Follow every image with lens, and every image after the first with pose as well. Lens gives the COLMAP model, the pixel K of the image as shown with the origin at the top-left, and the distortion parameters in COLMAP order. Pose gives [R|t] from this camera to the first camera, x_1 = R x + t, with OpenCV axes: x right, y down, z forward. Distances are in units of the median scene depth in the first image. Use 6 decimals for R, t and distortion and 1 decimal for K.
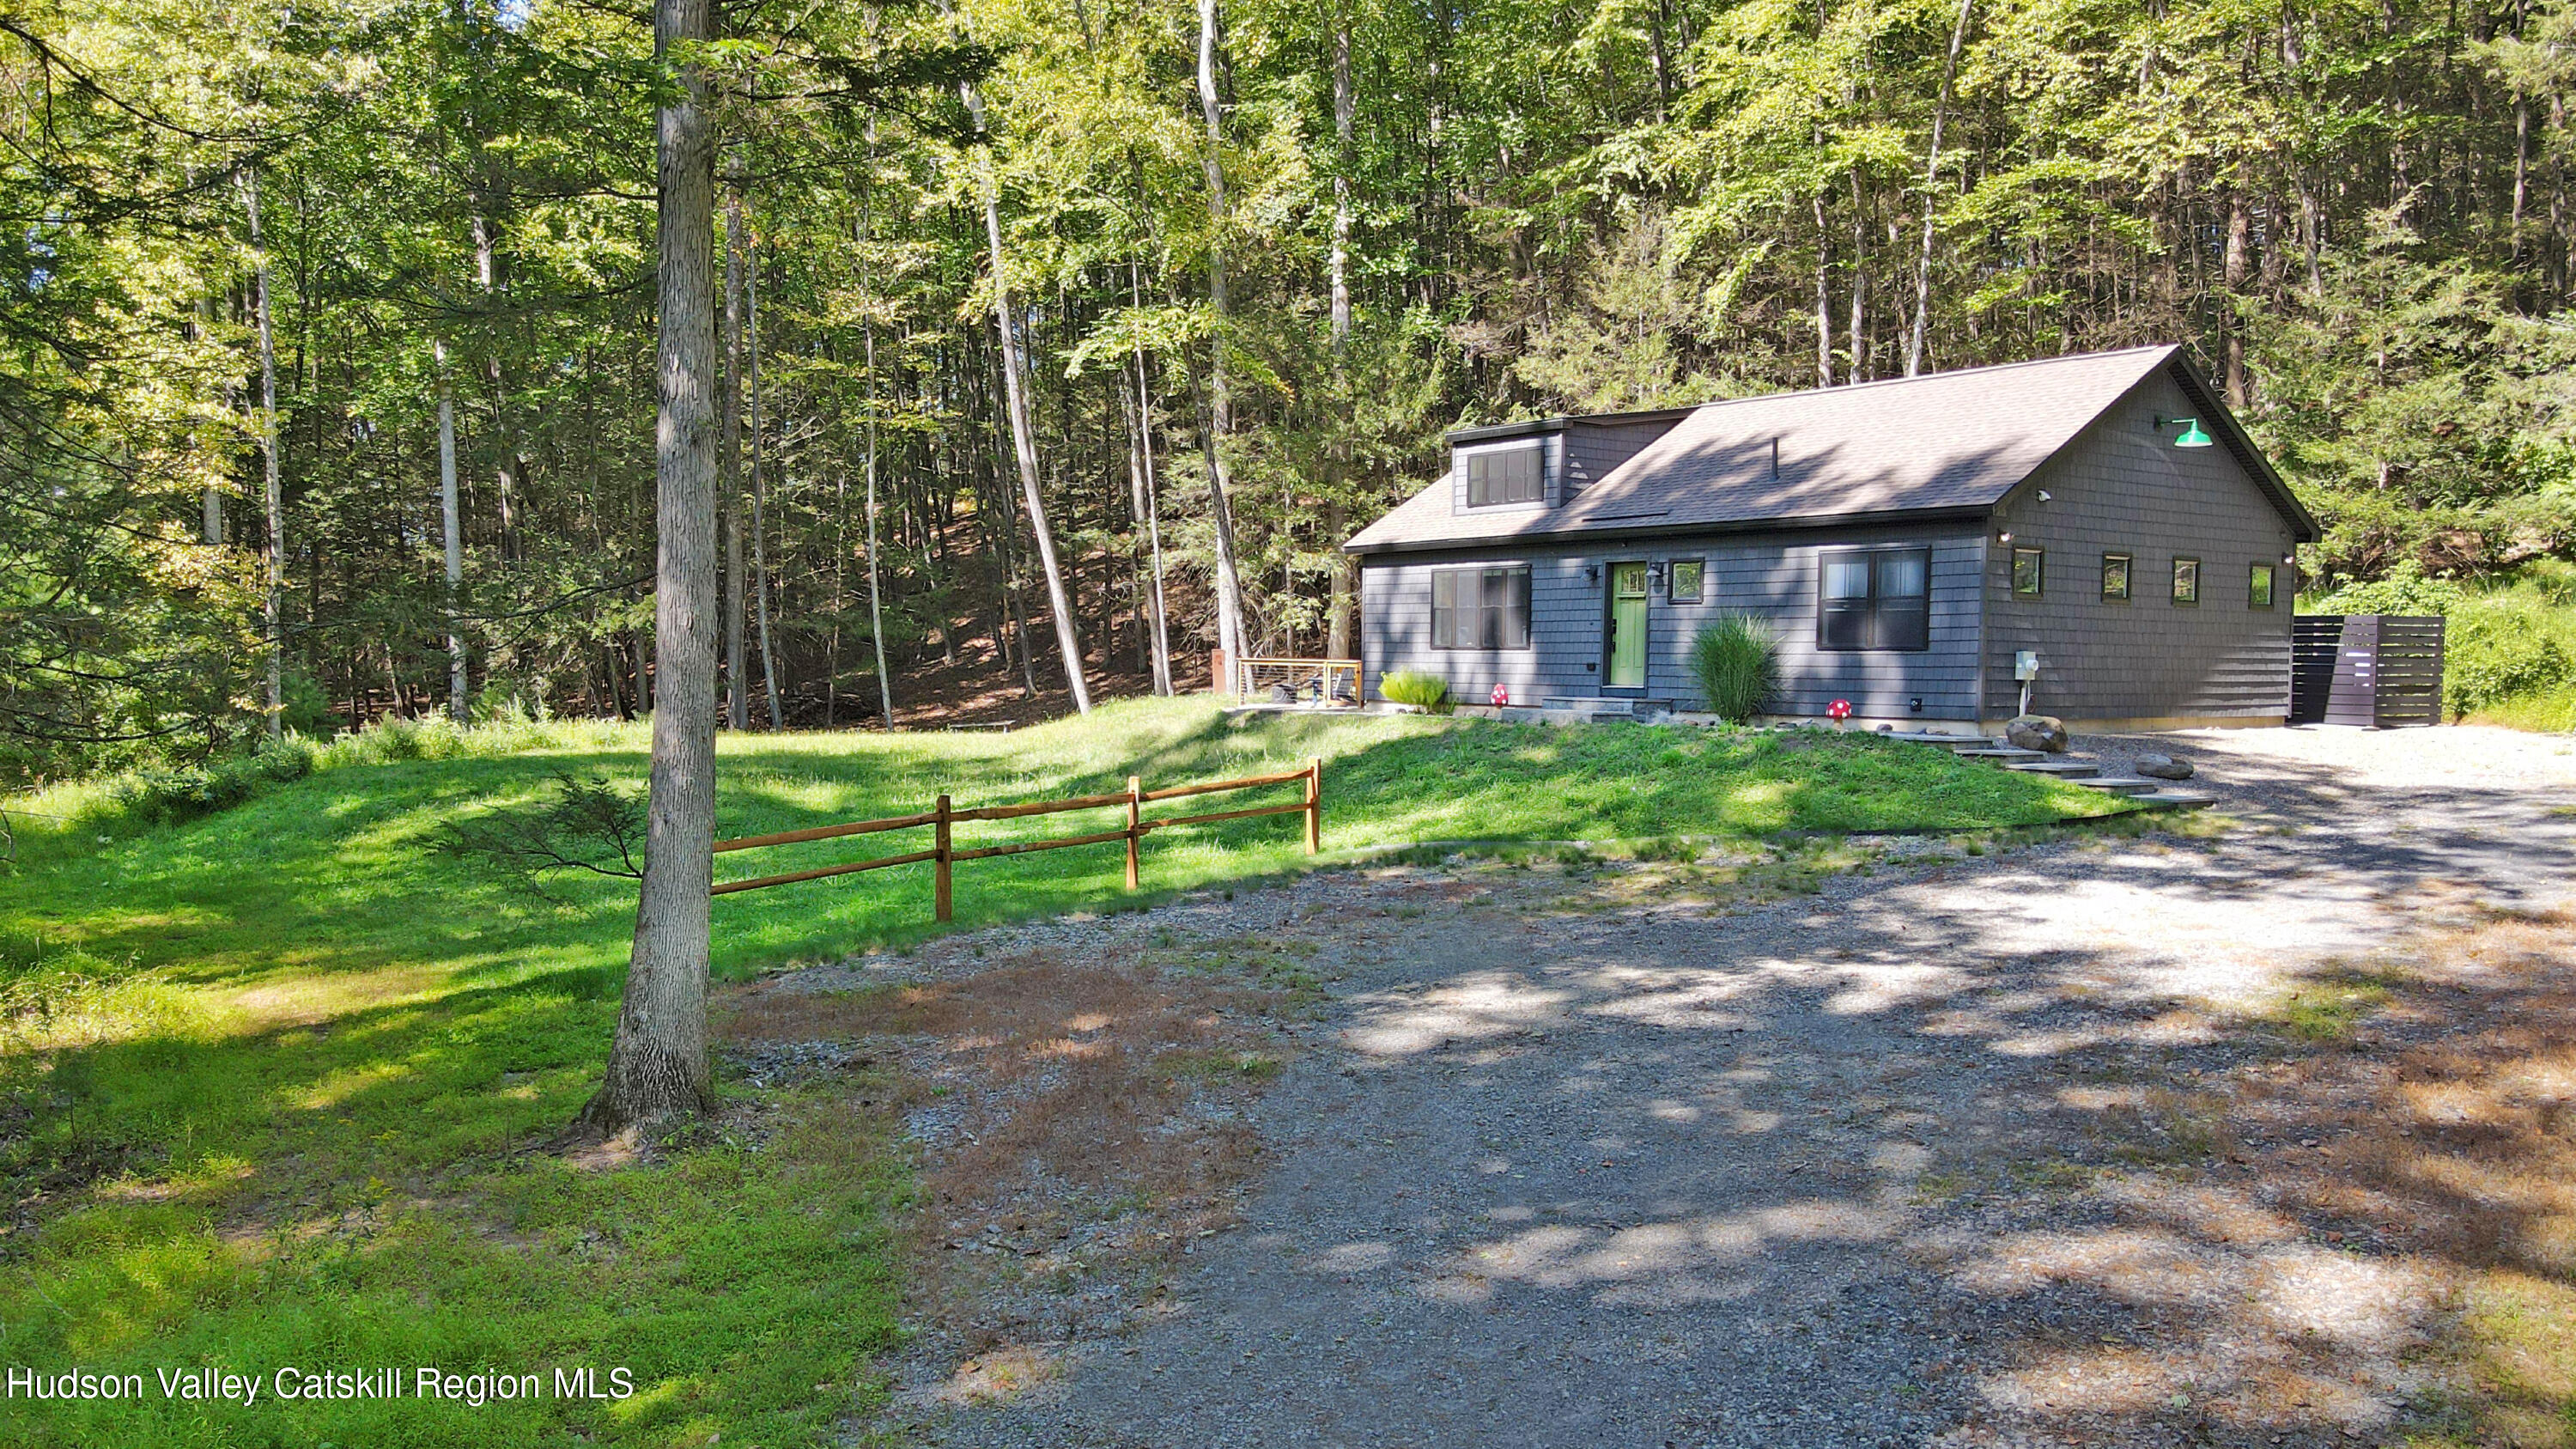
lens RADIAL K [[2012.1, 0, 1235.5], [0, 2012.1, 736.8], [0, 0, 1]] dist [-0.001103, 0.046034]
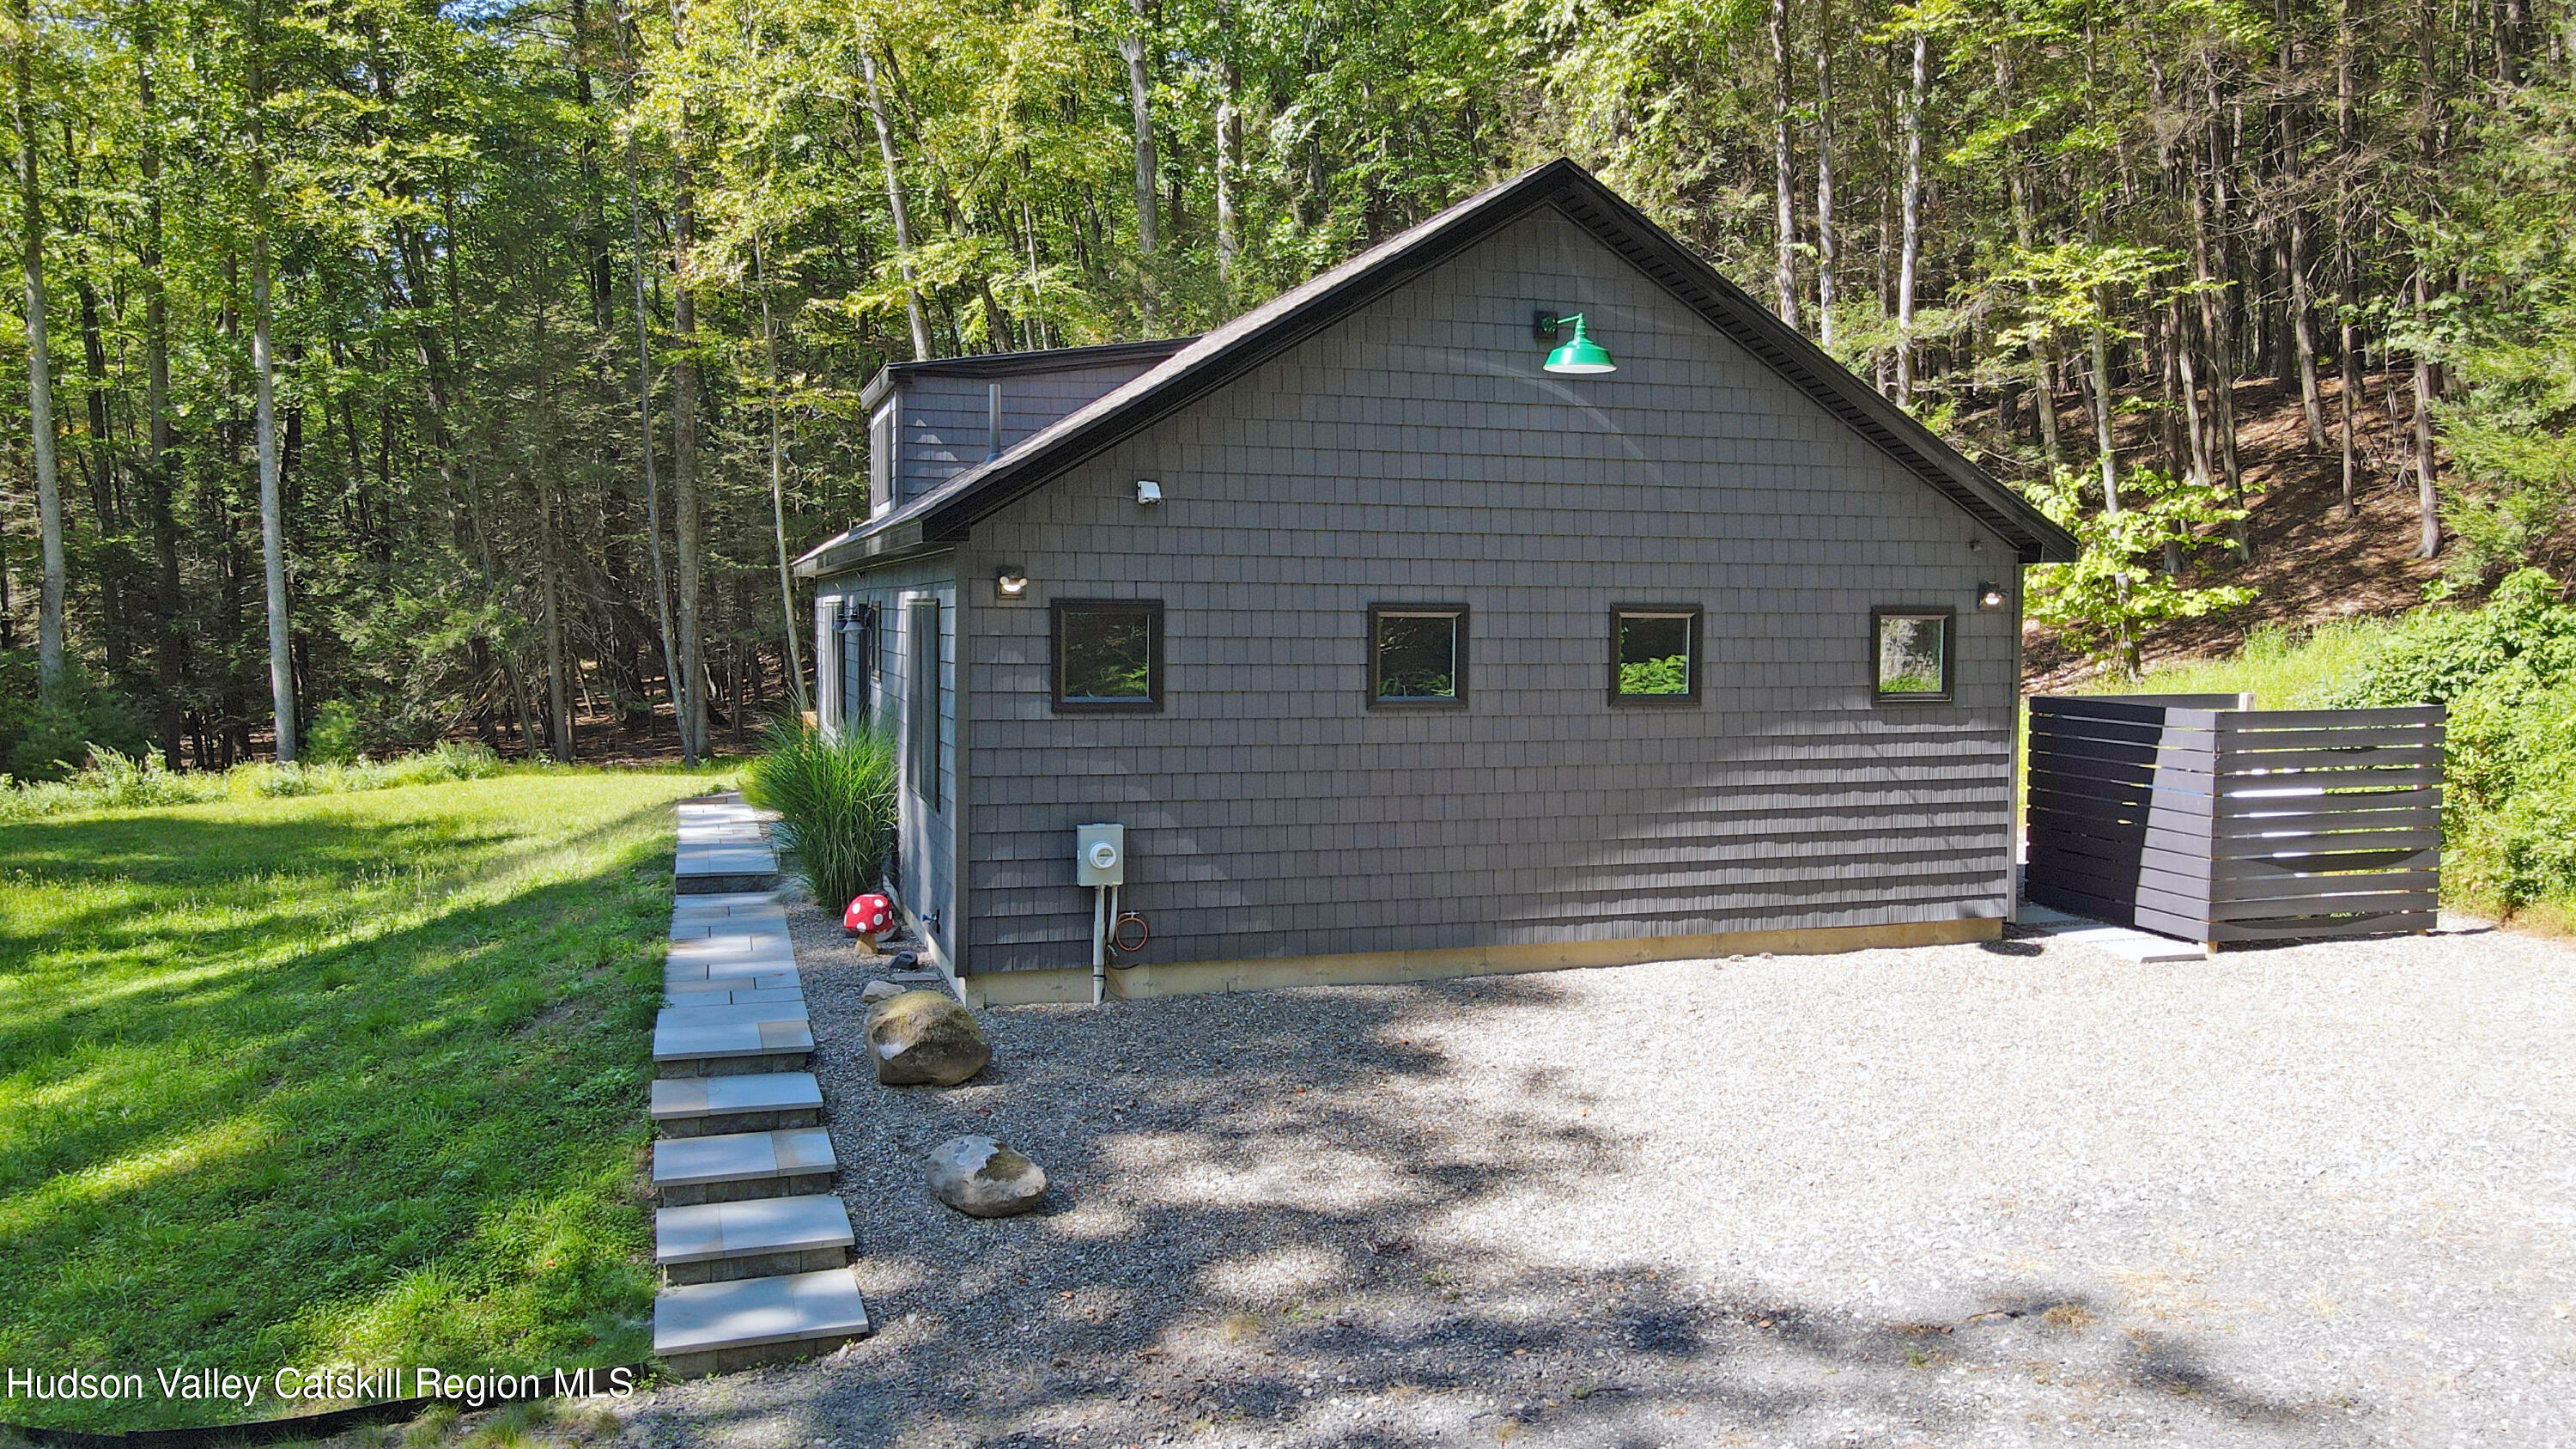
lens RADIAL K [[1889.6, 0, 1288.0], [0, 1889.6, 724.5], [0, 0, 1]] dist [0.002208, 0.001476]
pose [[0.955492, 0.011555, -0.294792, 0.448026], [-0.005825, 0.999777, 0.020309, -0.059550], [0.294961, -0.017687, 0.955346, 0.470352]]
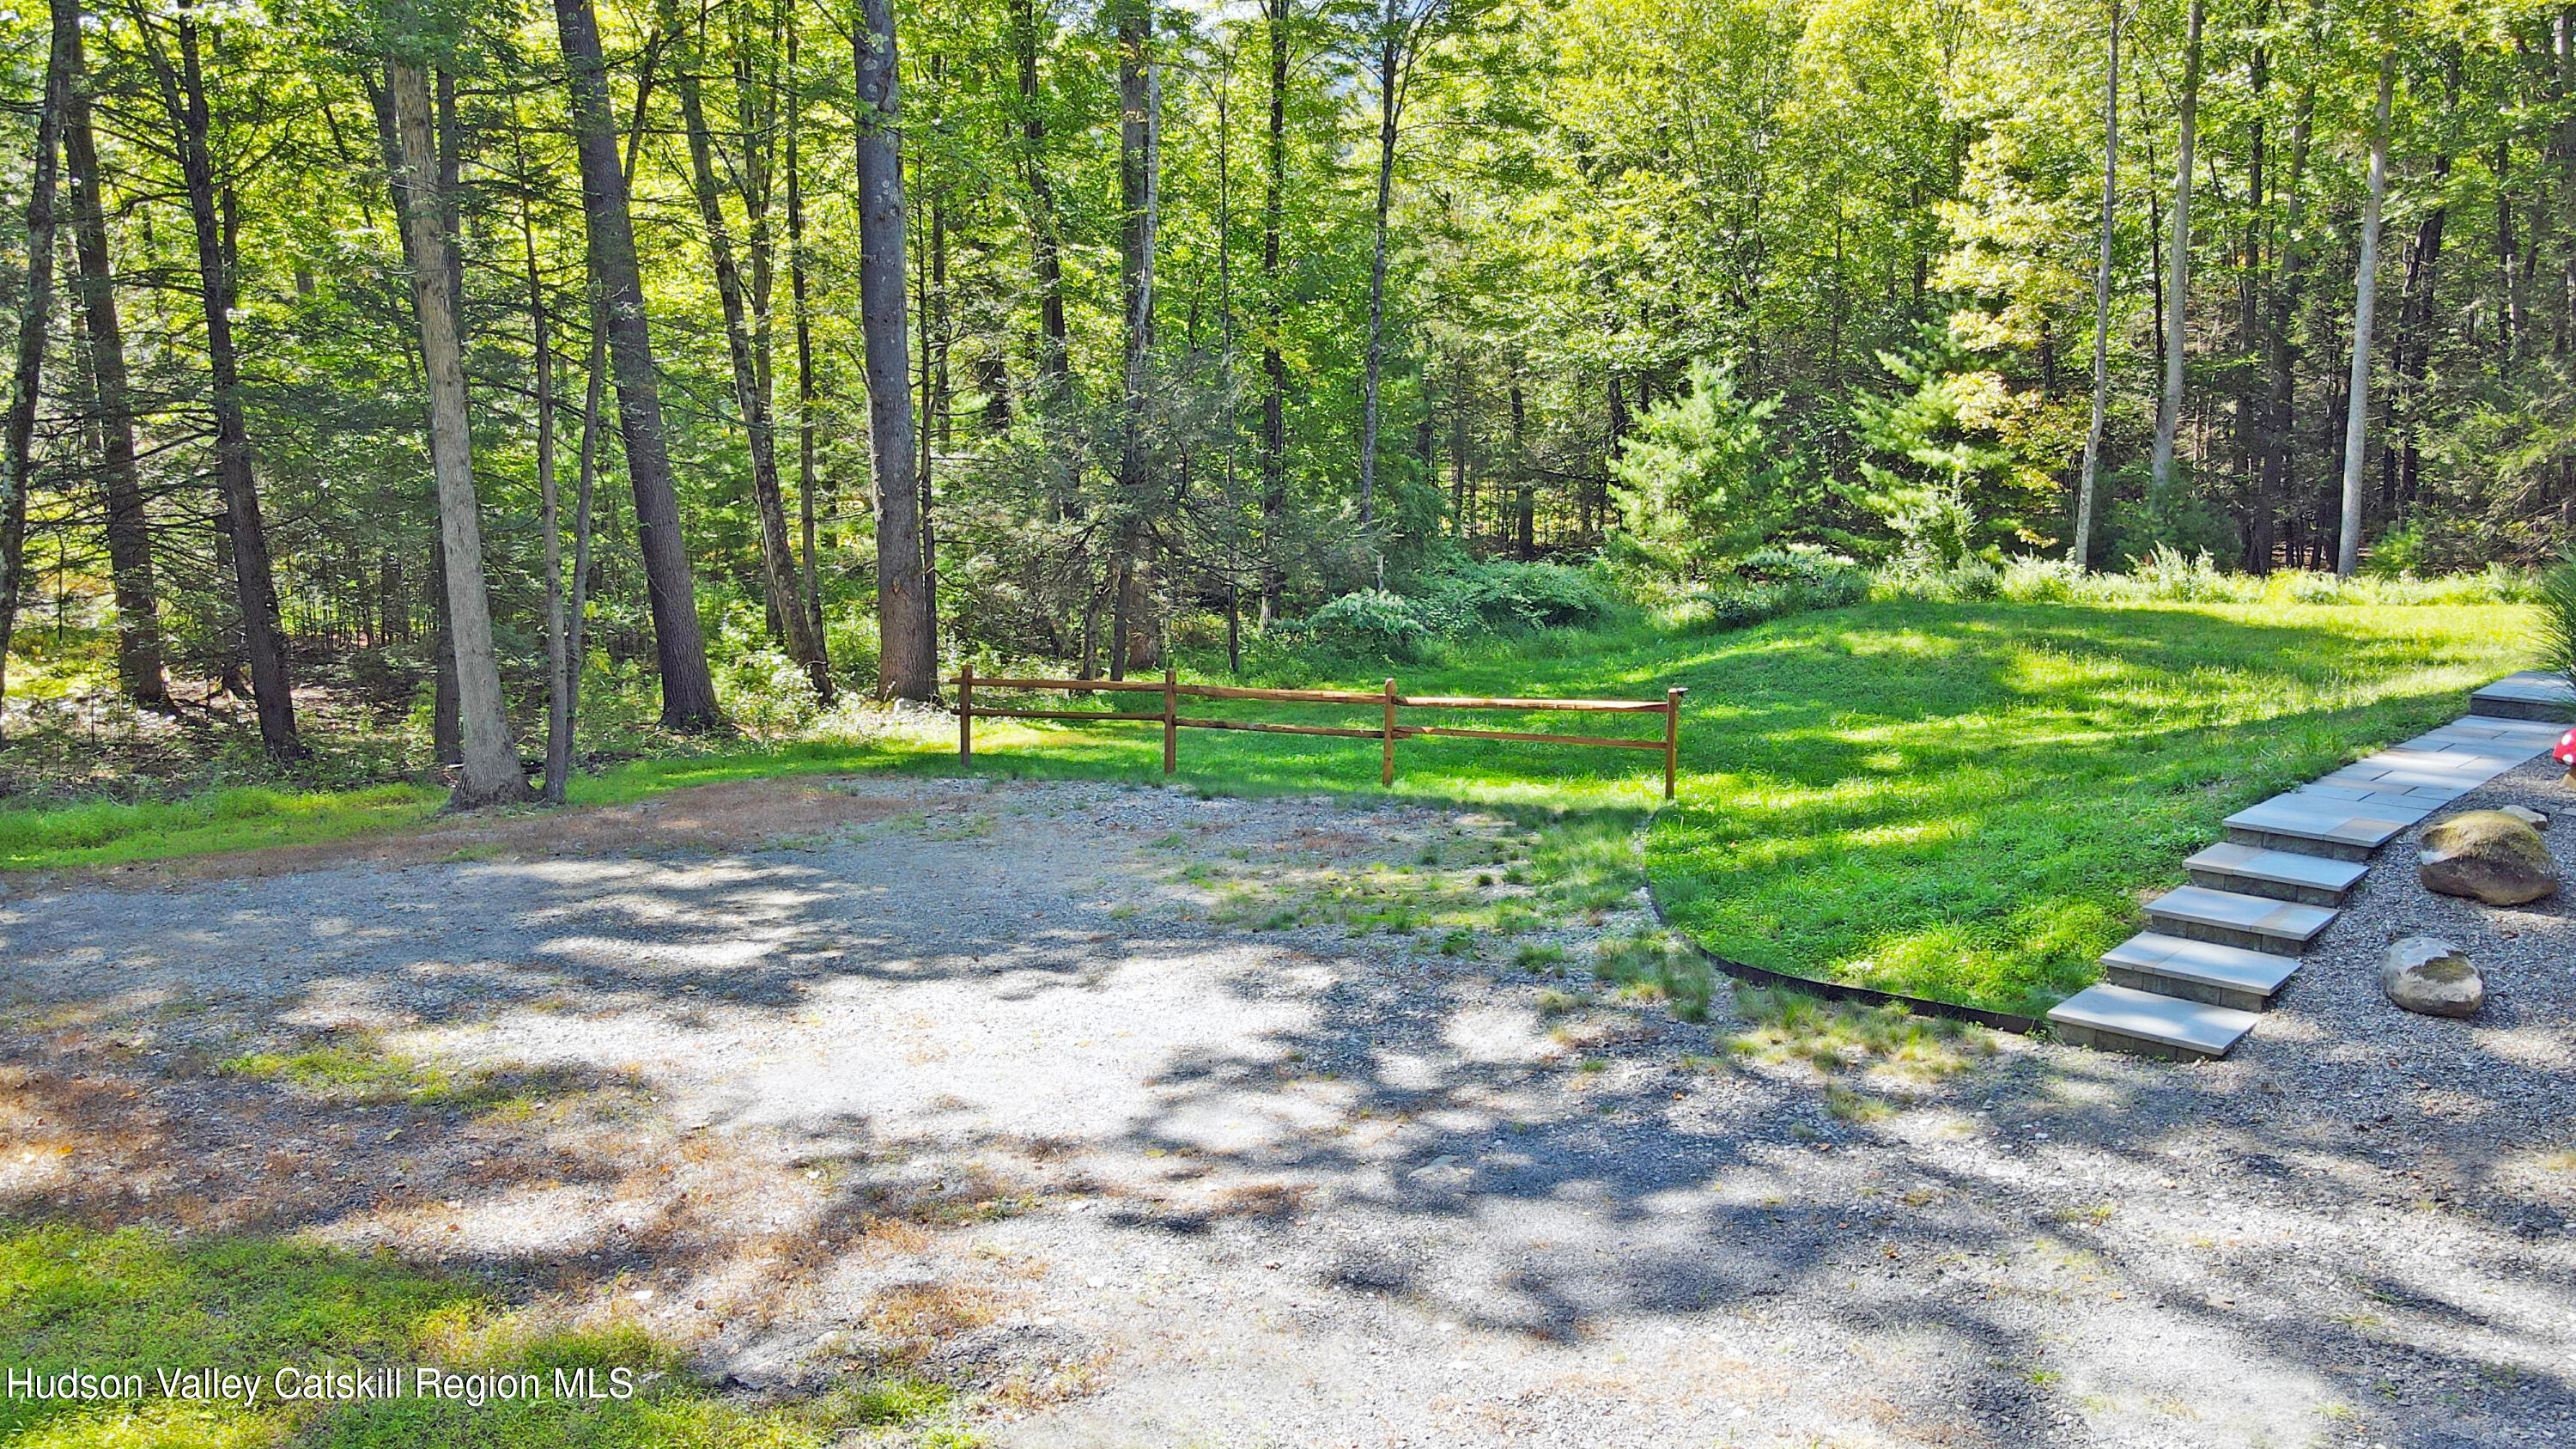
lens RADIAL K [[1941.6, 0, 1288.0], [0, 1941.6, 724.5], [0, 0, 1]] dist [0.004199, 0.000765]
pose [[0.192389, 0.143872, -0.970715, 0.580350], [-0.039537, 0.989527, 0.138824, -0.059633], [0.980522, 0.011671, 0.196062, 0.492879]]
